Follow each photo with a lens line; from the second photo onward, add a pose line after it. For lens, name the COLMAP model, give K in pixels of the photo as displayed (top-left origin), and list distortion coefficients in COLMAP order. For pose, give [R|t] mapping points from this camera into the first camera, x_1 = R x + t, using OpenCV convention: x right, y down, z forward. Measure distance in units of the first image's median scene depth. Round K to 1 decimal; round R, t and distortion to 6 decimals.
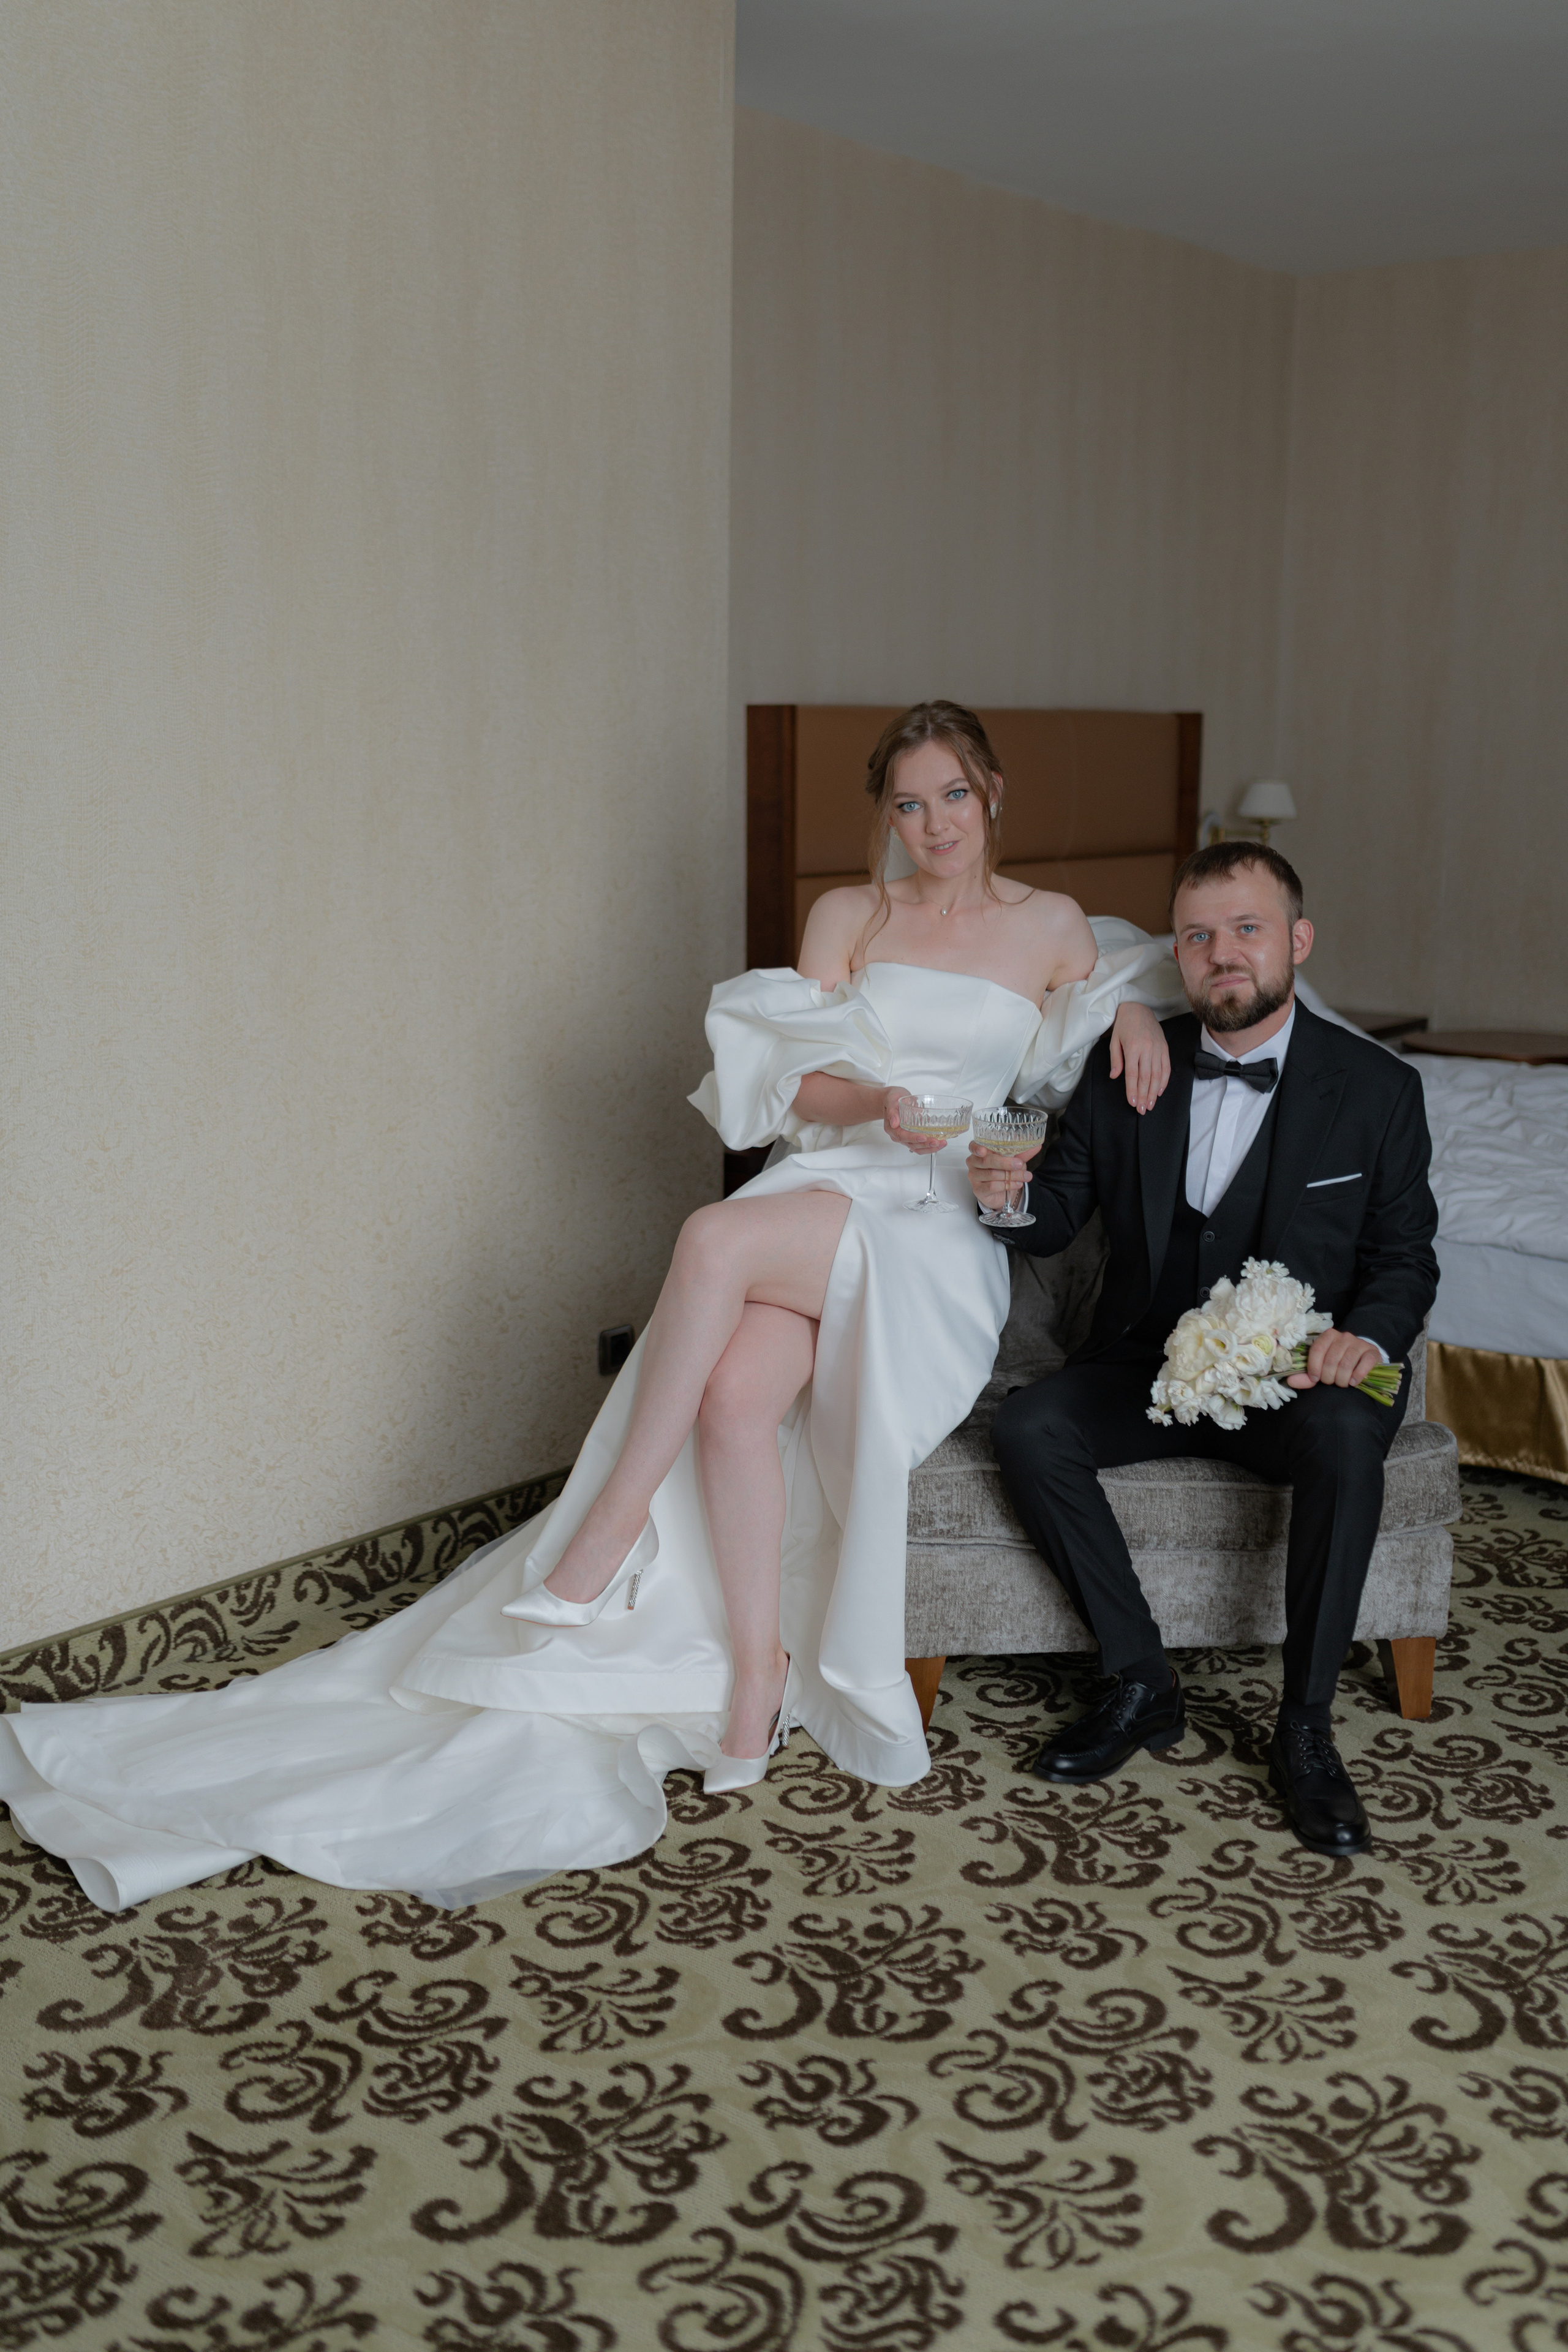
lens RADIAL K [[1989.7, 0, 784.0], [0, 1989.7, 1176.0], [0, 0, 1]] dist [-0.059726, 0.005822]
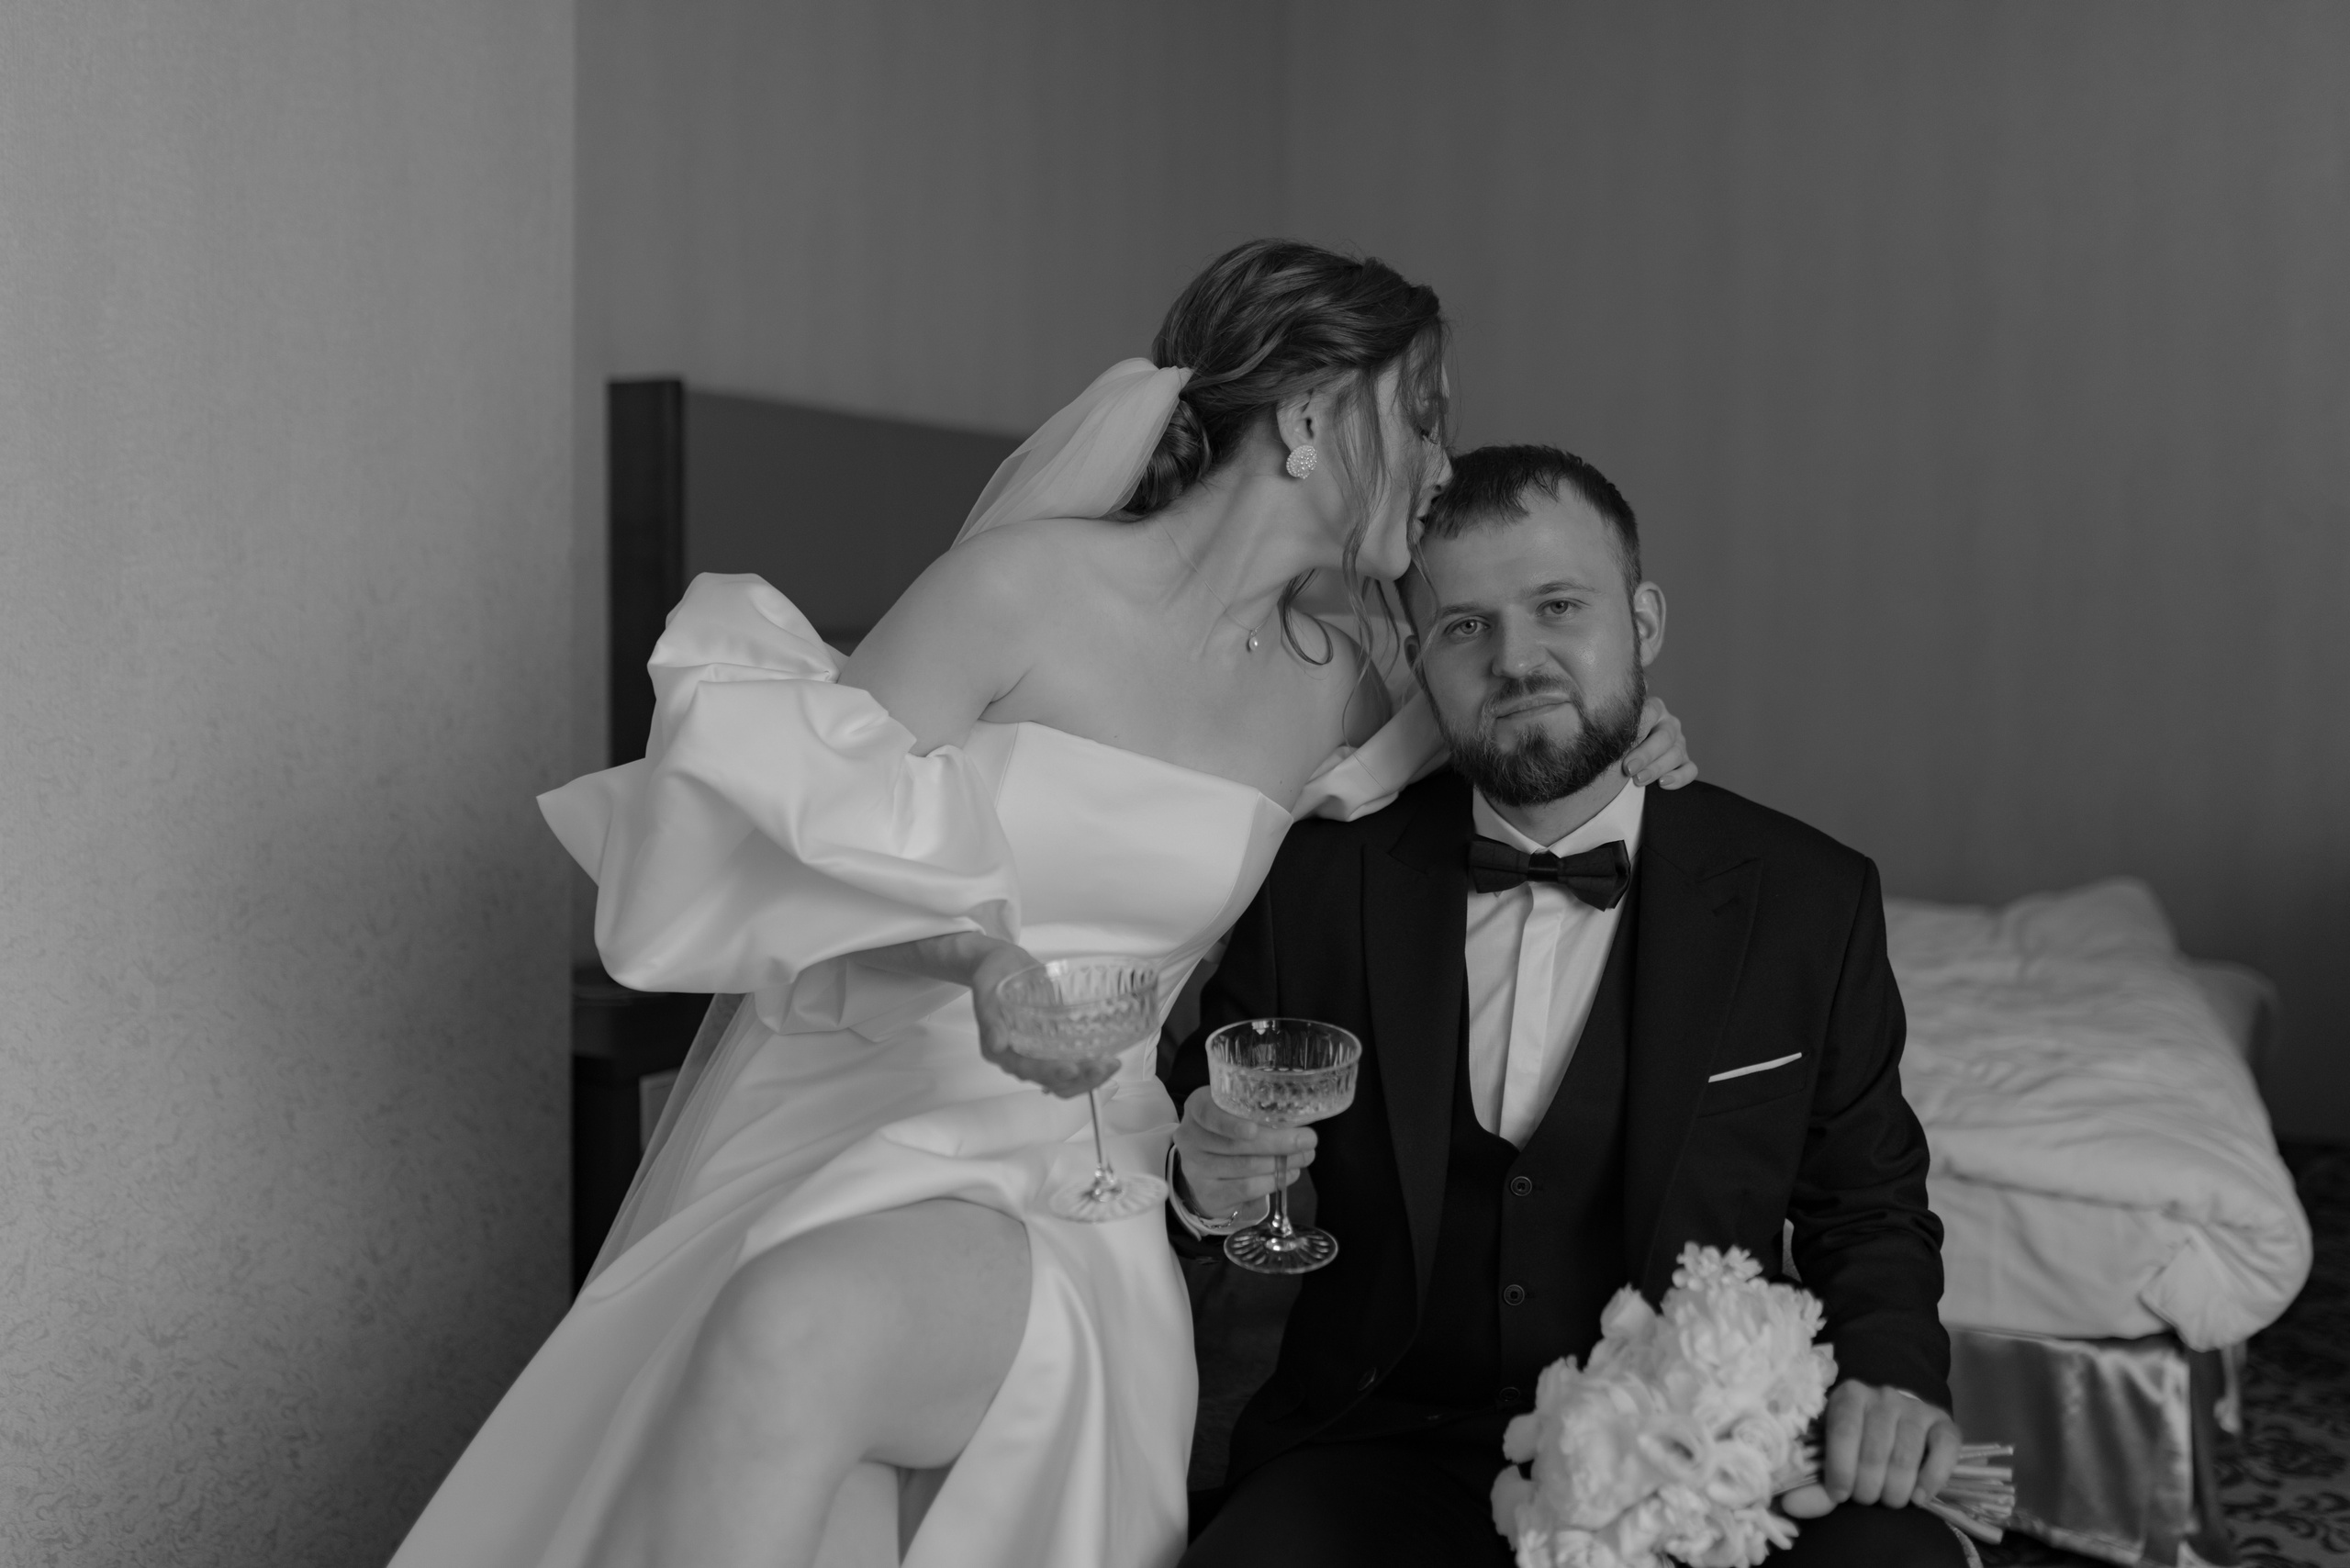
lens RADIAL K [[1988.1, 0, 1175.0], [0, 1988.1, 784.0], [0, 0, 1]] dist [-0.059726, 0.005822]
pose [[0.967189, -0.006741, 0.253970, -0.005673], [0.040395, 0.991012, -0.127532, -0.012260], [-0.250827, 0.133606, 0.958768, 0.511600]]
